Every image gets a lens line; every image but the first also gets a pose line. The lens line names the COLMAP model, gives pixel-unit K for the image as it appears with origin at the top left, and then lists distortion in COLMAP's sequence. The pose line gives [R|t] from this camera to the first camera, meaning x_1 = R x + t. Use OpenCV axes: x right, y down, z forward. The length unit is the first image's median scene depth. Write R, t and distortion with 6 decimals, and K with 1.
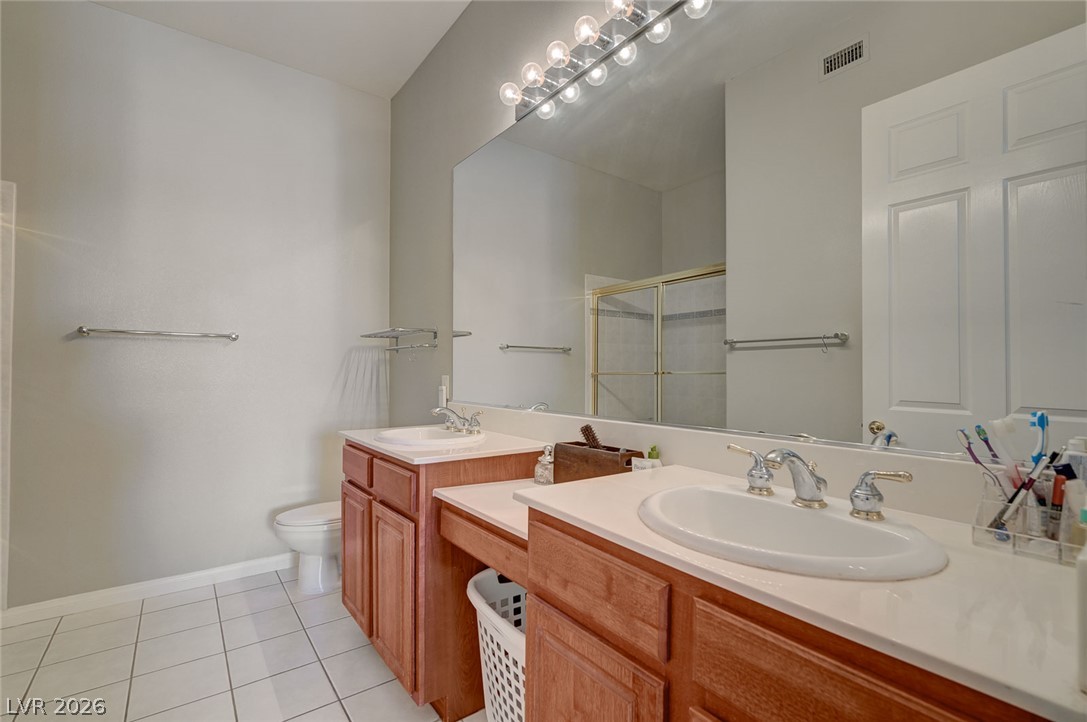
lens RADIAL K [[493.8, 0, 543.5], [0, 493.8, 366.1], [0, 0, 1]] dist [-0.002038, -0.000340]
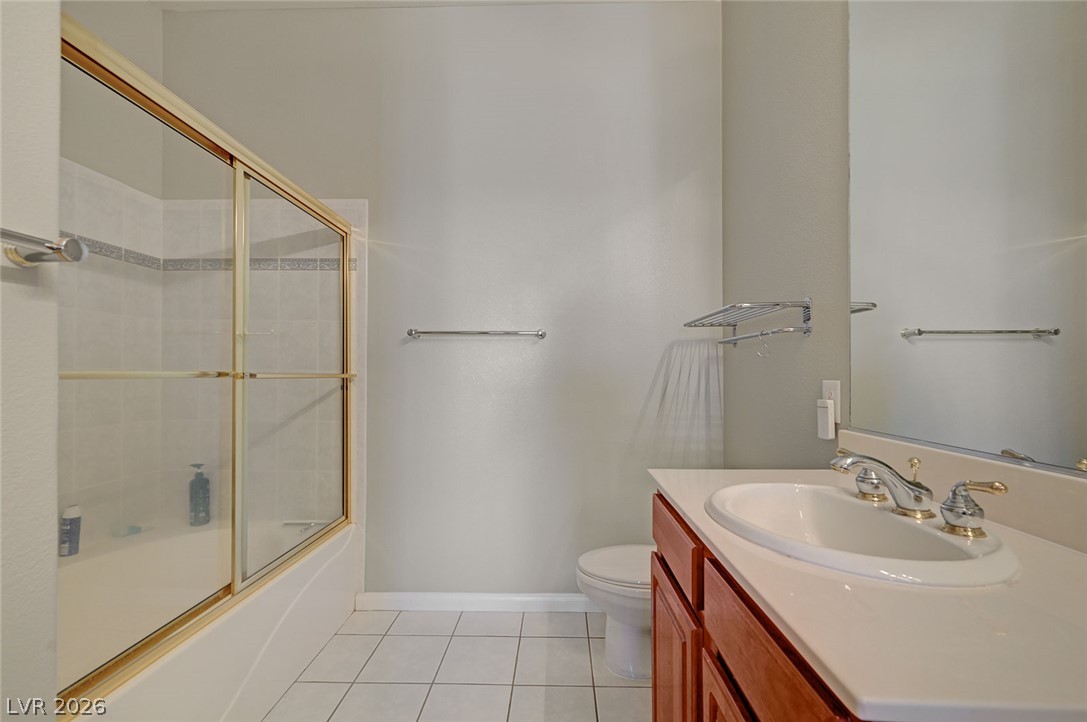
lens RADIAL K [[452.5, 0, 544.6], [0, 452.5, 371.0], [0, 0, 1]] dist [-0.001159, -0.000036]
pose [[0.787510, -0.004413, -0.616286, -0.133493], [0.009678, 0.999940, 0.005207, 0.002362], [0.616226, -0.010066, 0.787505, 0.384478]]
